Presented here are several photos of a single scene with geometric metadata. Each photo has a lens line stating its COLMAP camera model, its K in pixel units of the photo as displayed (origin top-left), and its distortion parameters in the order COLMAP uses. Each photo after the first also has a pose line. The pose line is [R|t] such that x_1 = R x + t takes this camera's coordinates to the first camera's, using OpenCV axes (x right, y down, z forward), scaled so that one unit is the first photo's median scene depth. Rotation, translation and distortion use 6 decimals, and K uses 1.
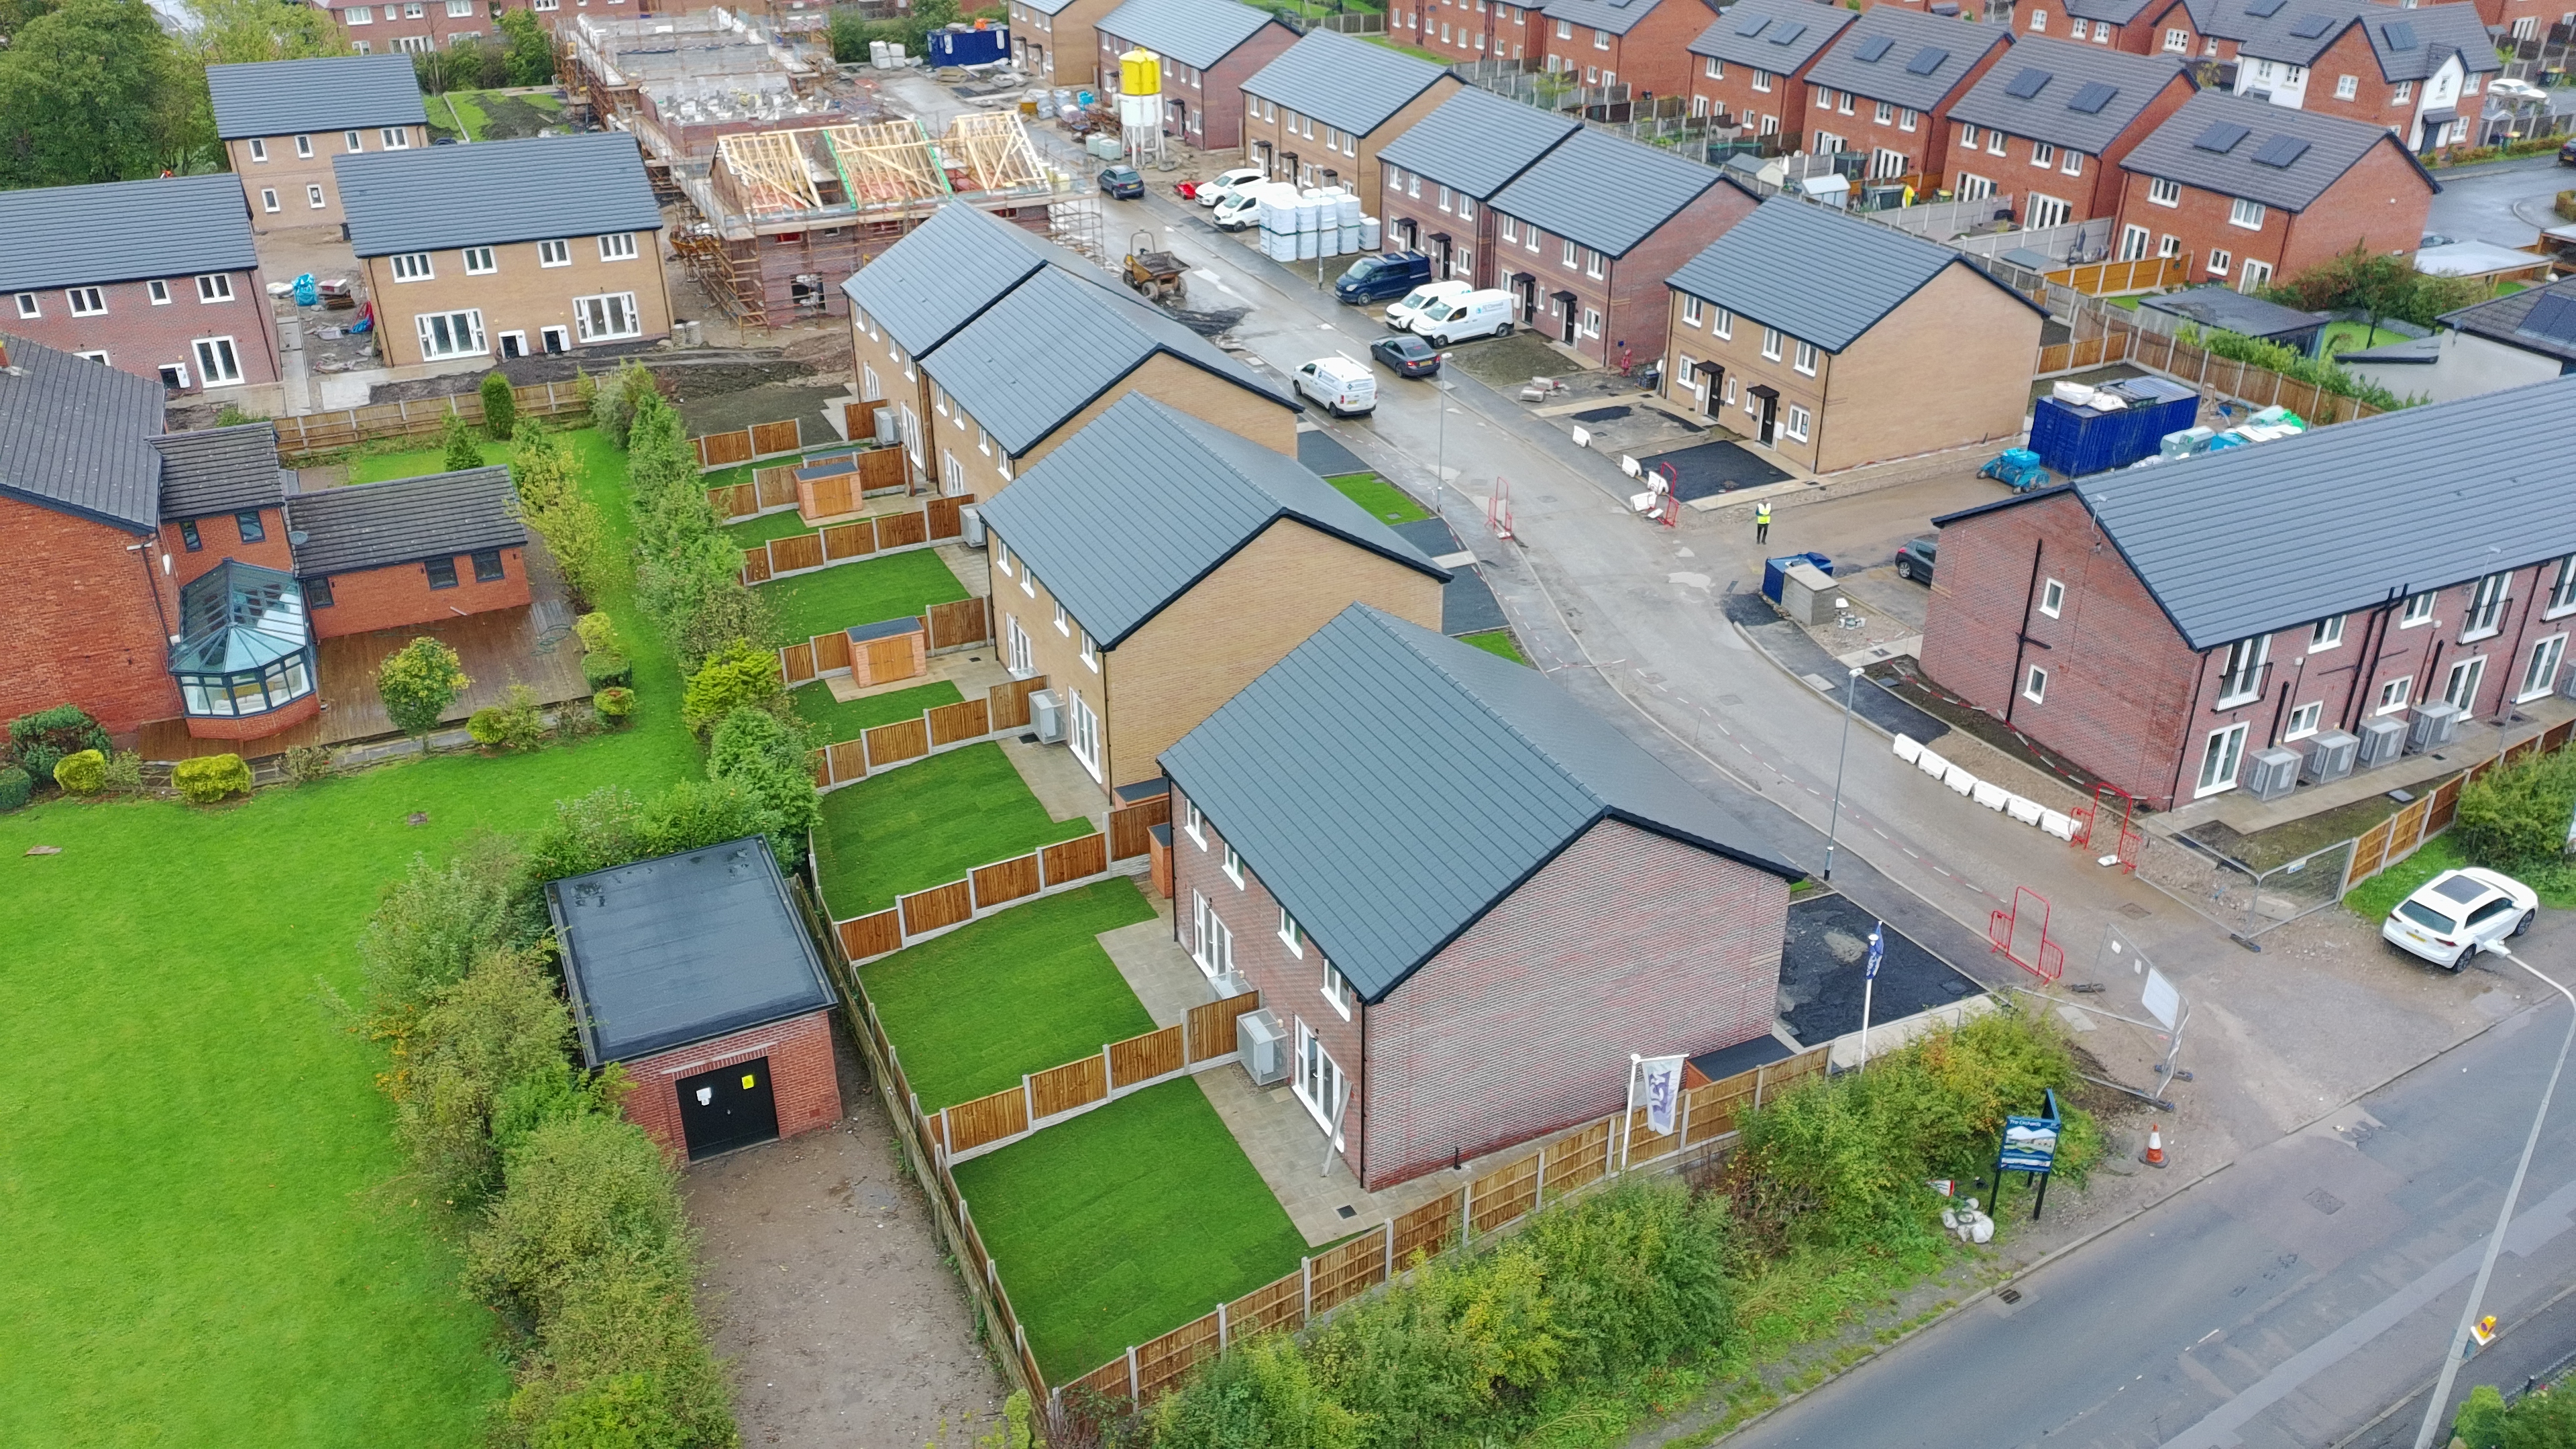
lens RADIAL K [[1994.8, 0, 1288.0], [0, 1994.8, 724.5], [0, 0, 1]] dist [0.098947, -0.111033]
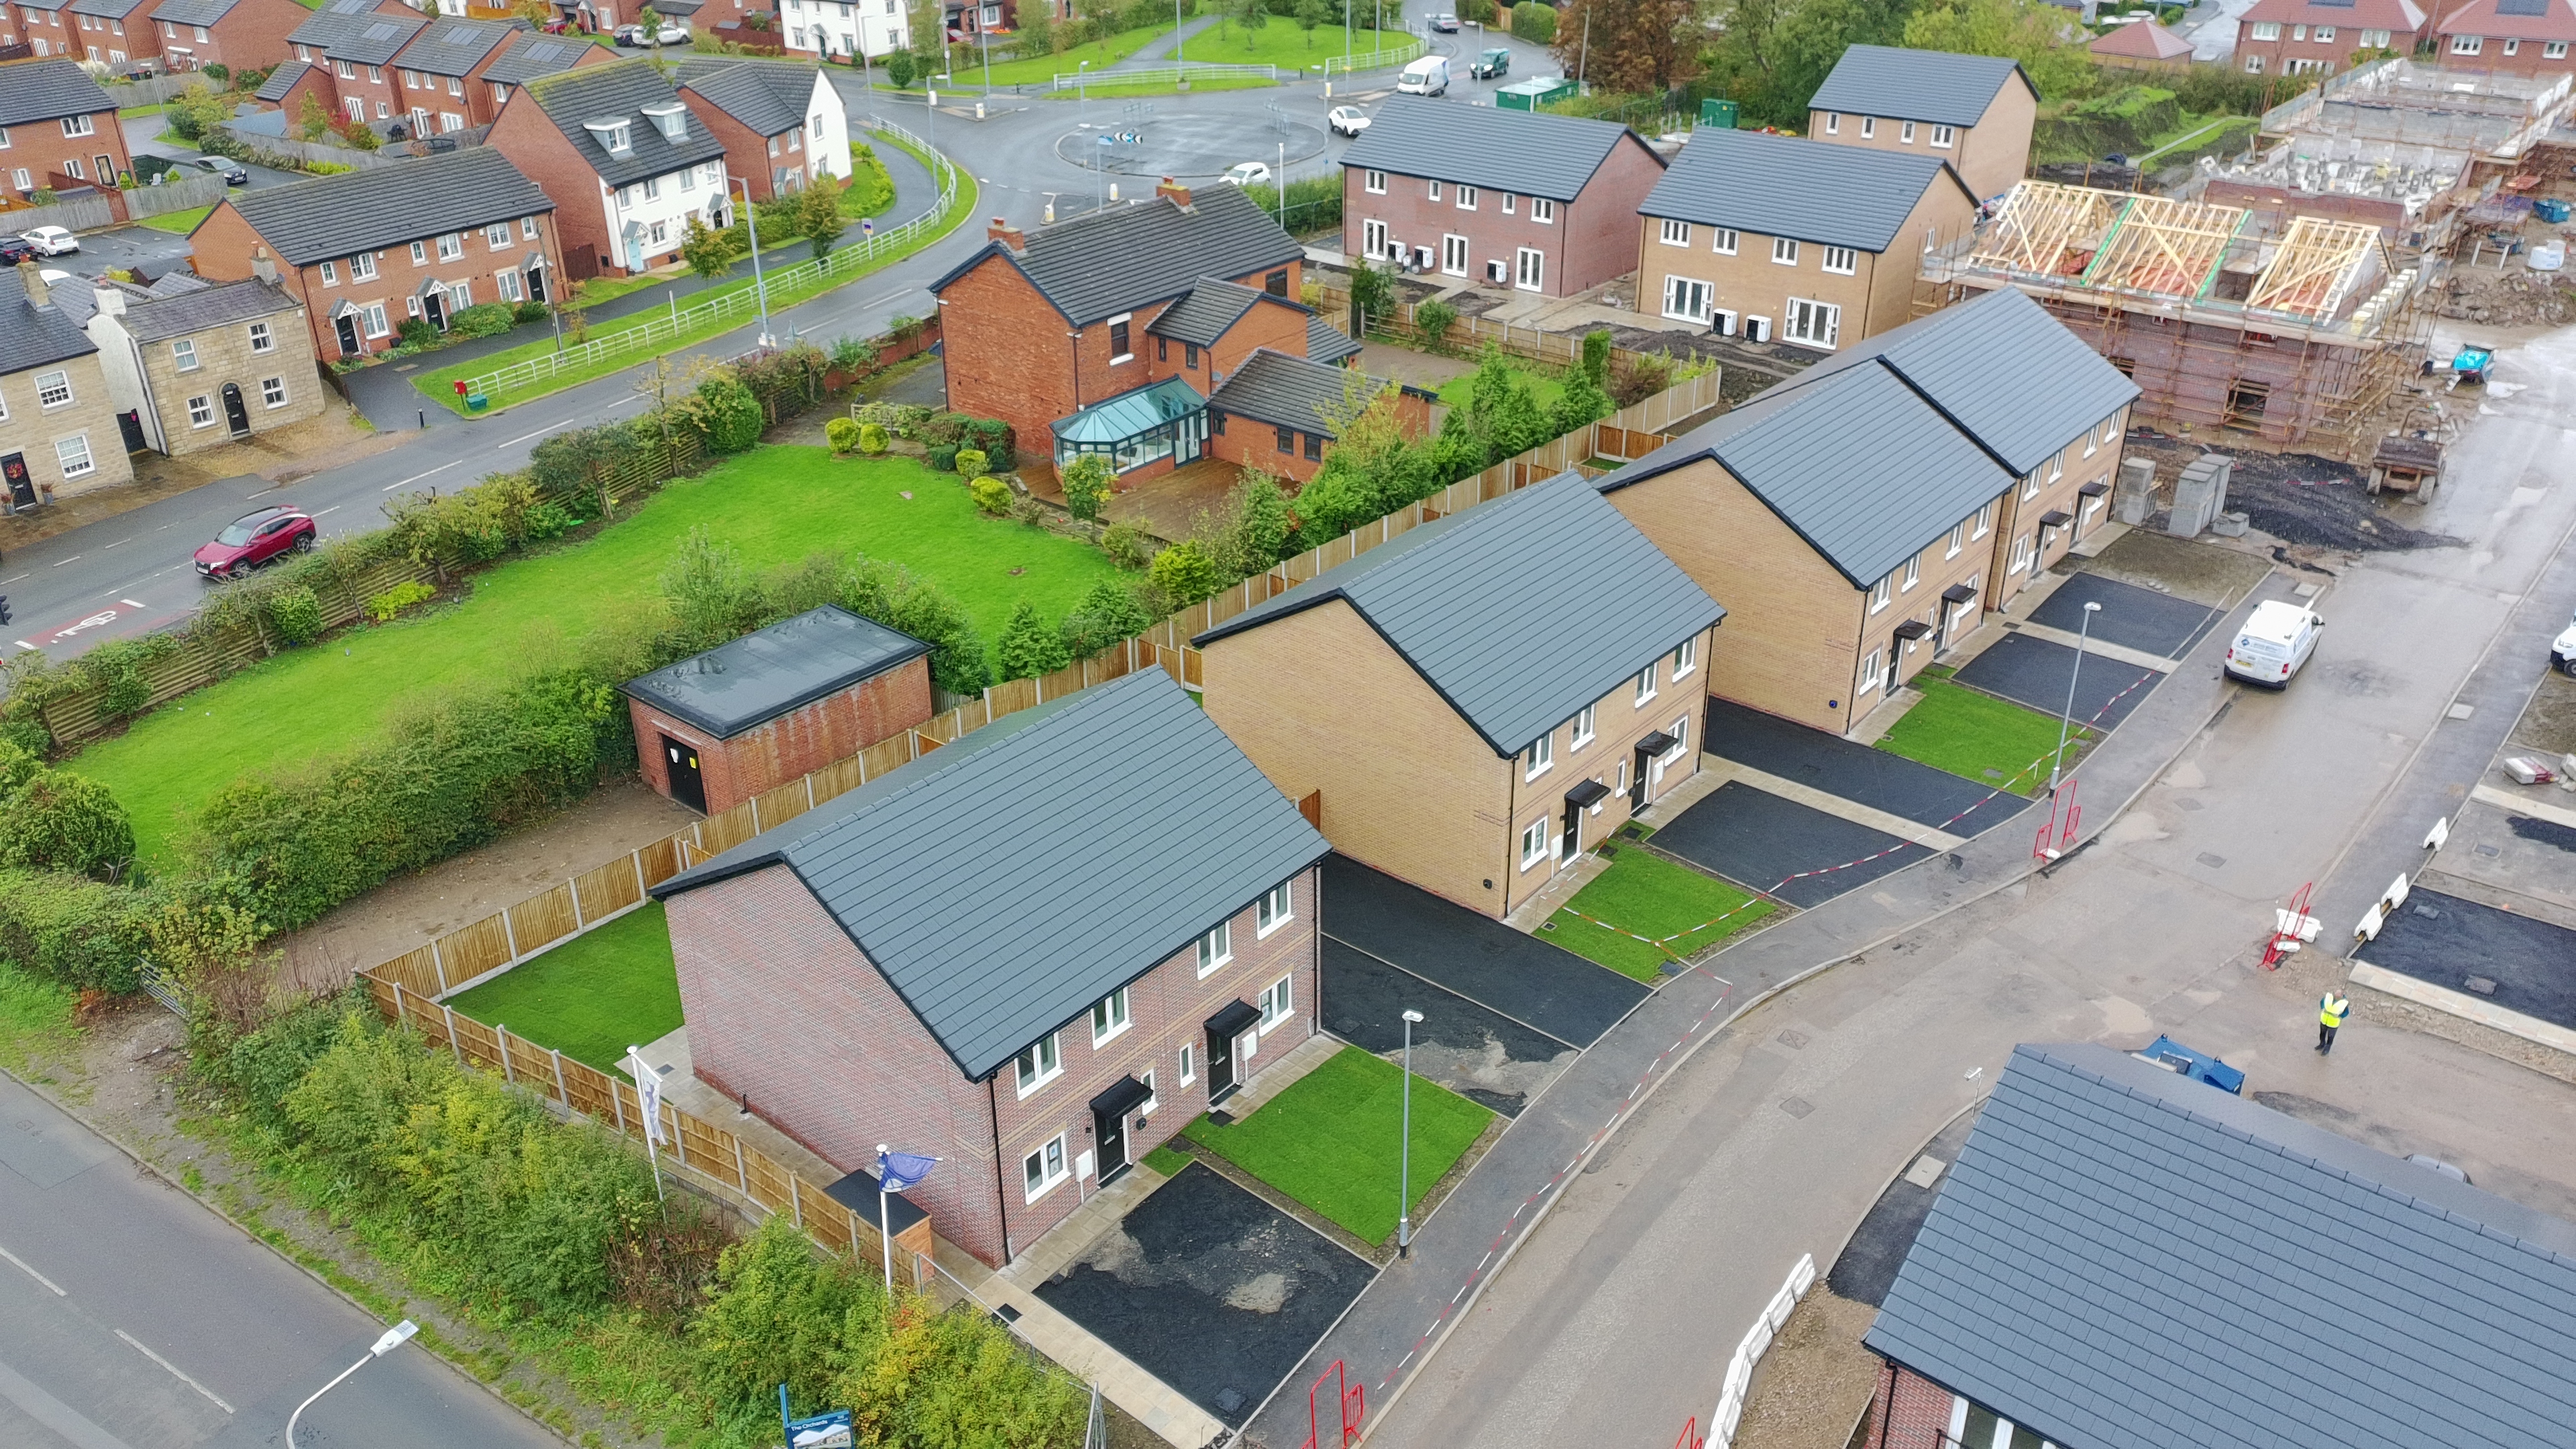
lens RADIAL K [[1976.3, 0, 1288.0], [0, 1976.3, 724.5], [0, 0, 1]] dist [0.067125, -0.055525]
pose [[0.415975, 0.424574, -0.804178, 0.464179], [-0.417795, 0.874690, 0.245690, -0.164035], [0.807720, 0.233781, 0.541234, 0.290689]]
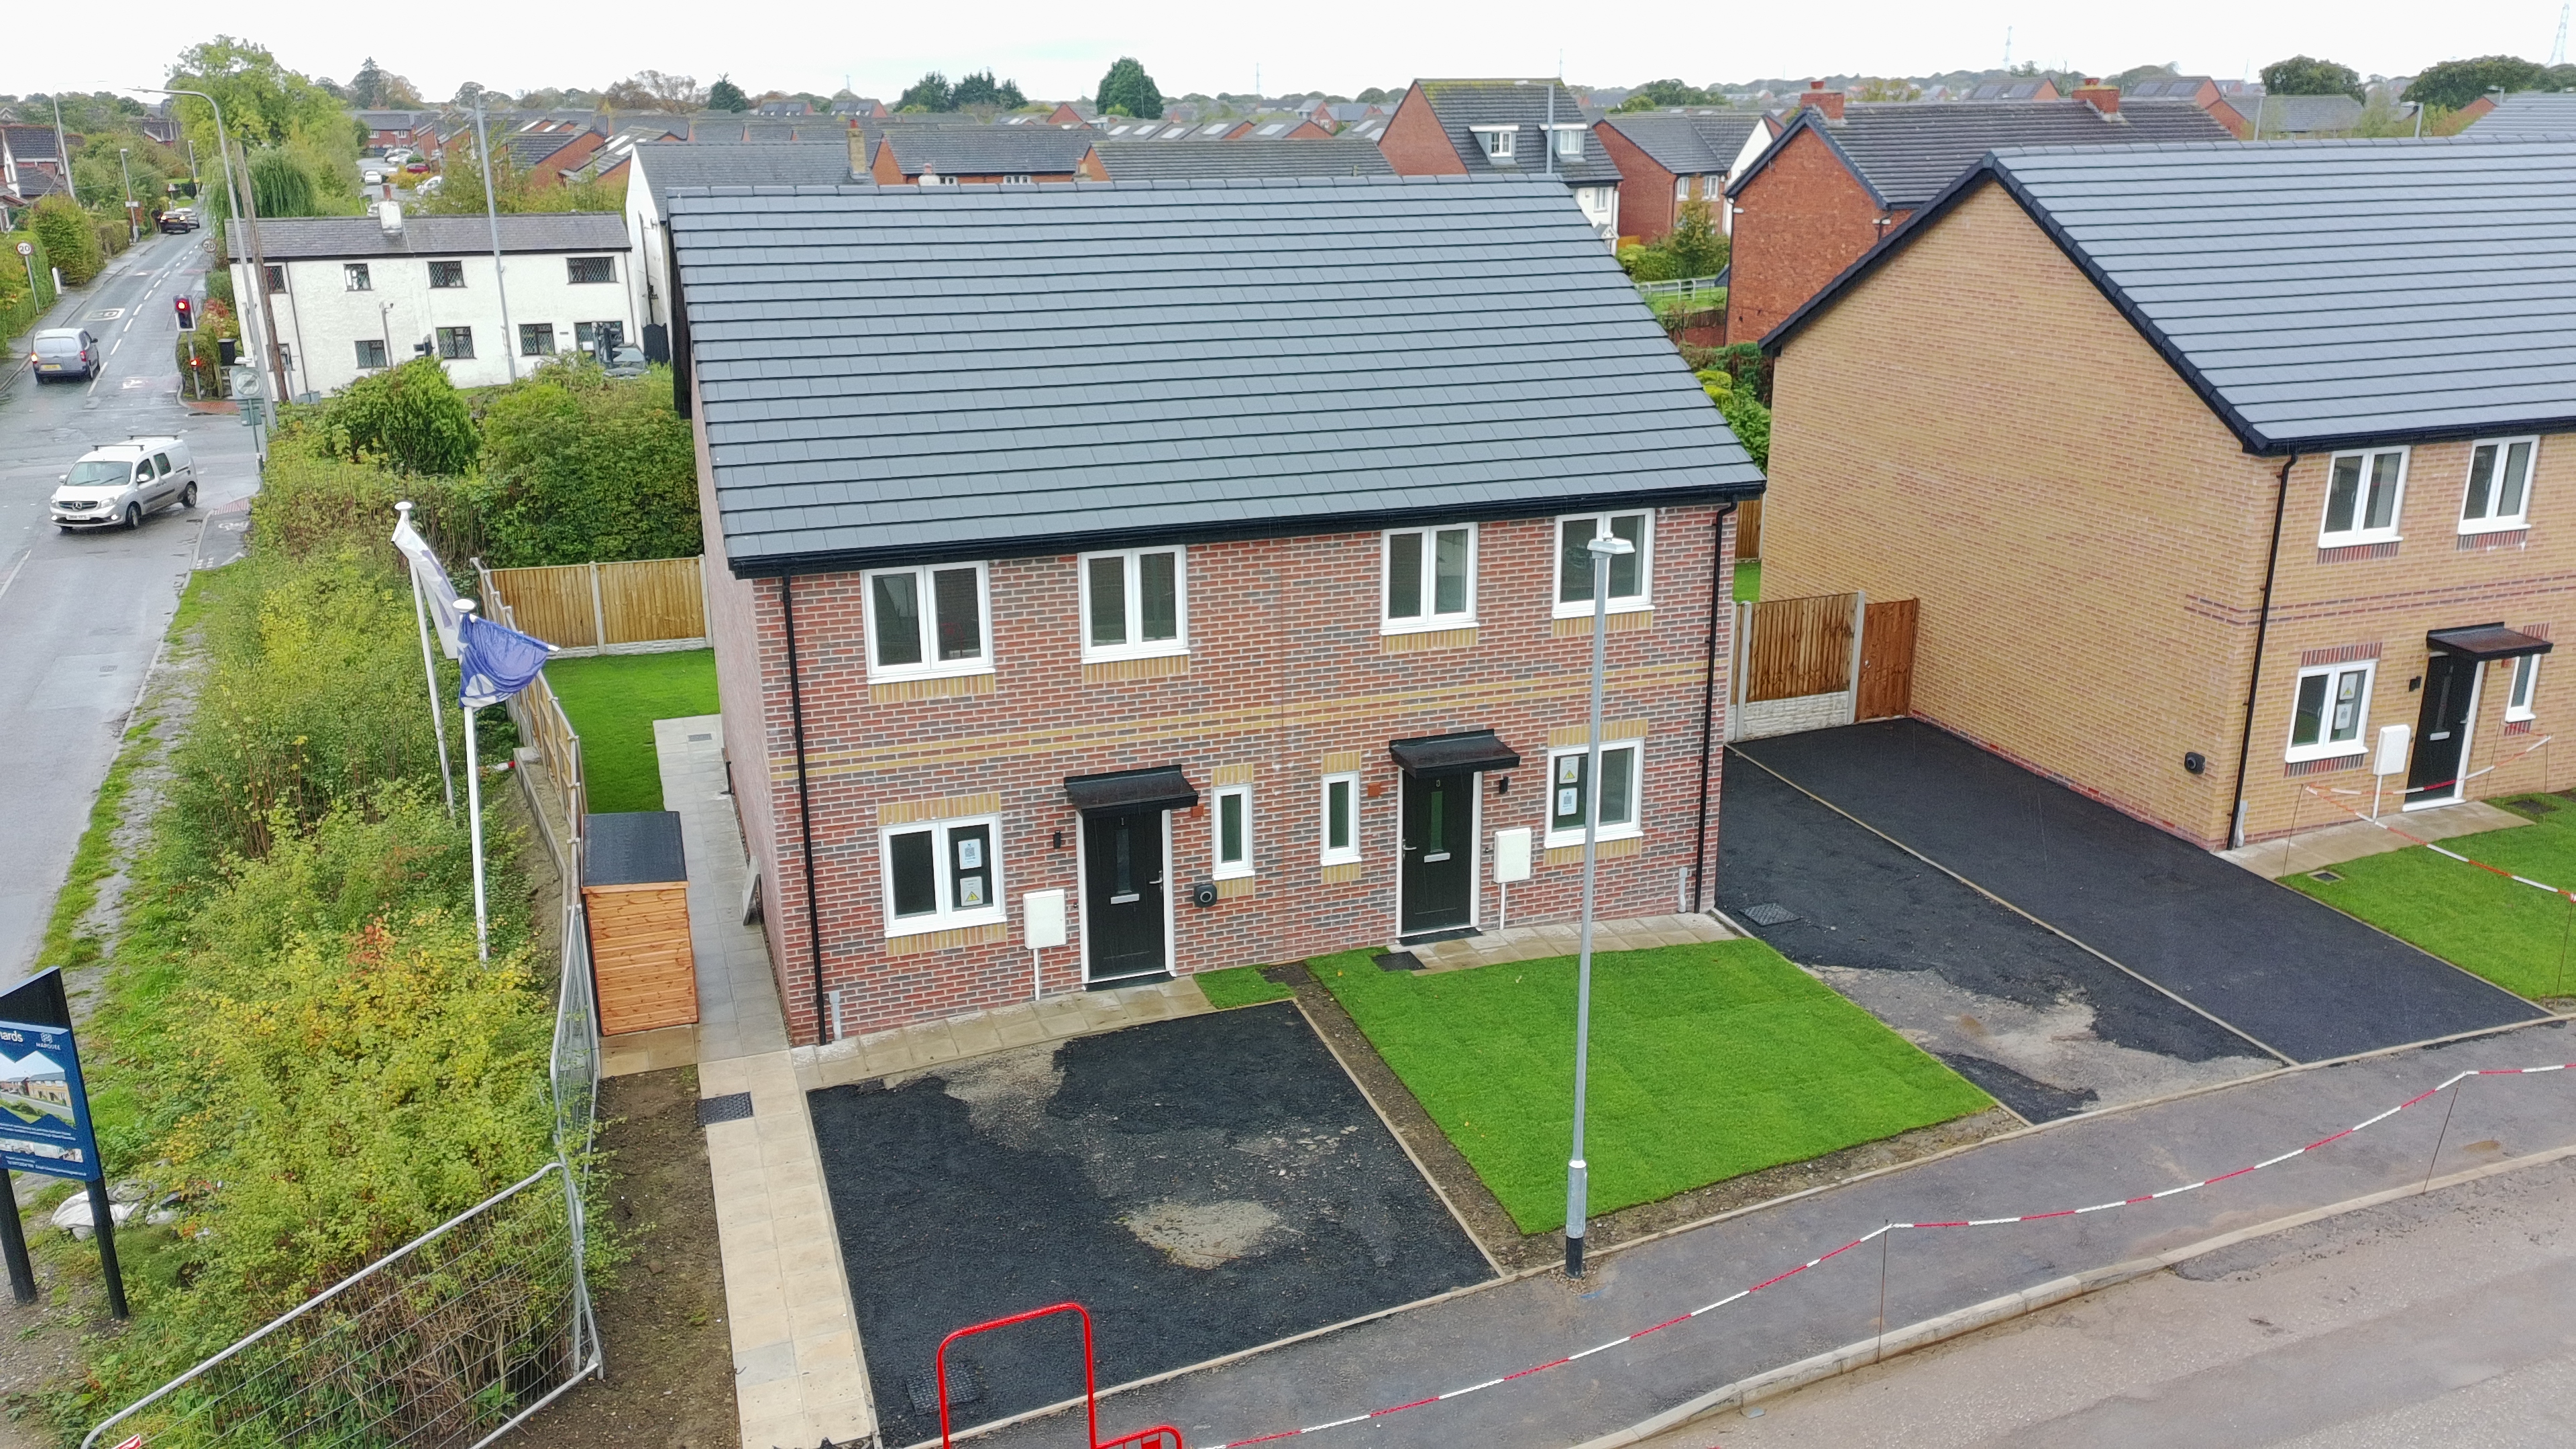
lens RADIAL K [[1976.3, 0, 1288.0], [0, 1976.3, 724.5], [0, 0, 1]] dist [0.067125, -0.055525]
pose [[-0.114422, 0.307864, -0.944525, 0.318318], [-0.456220, 0.828298, 0.325248, -0.043935], [0.882480, 0.468127, 0.045678, 0.533763]]
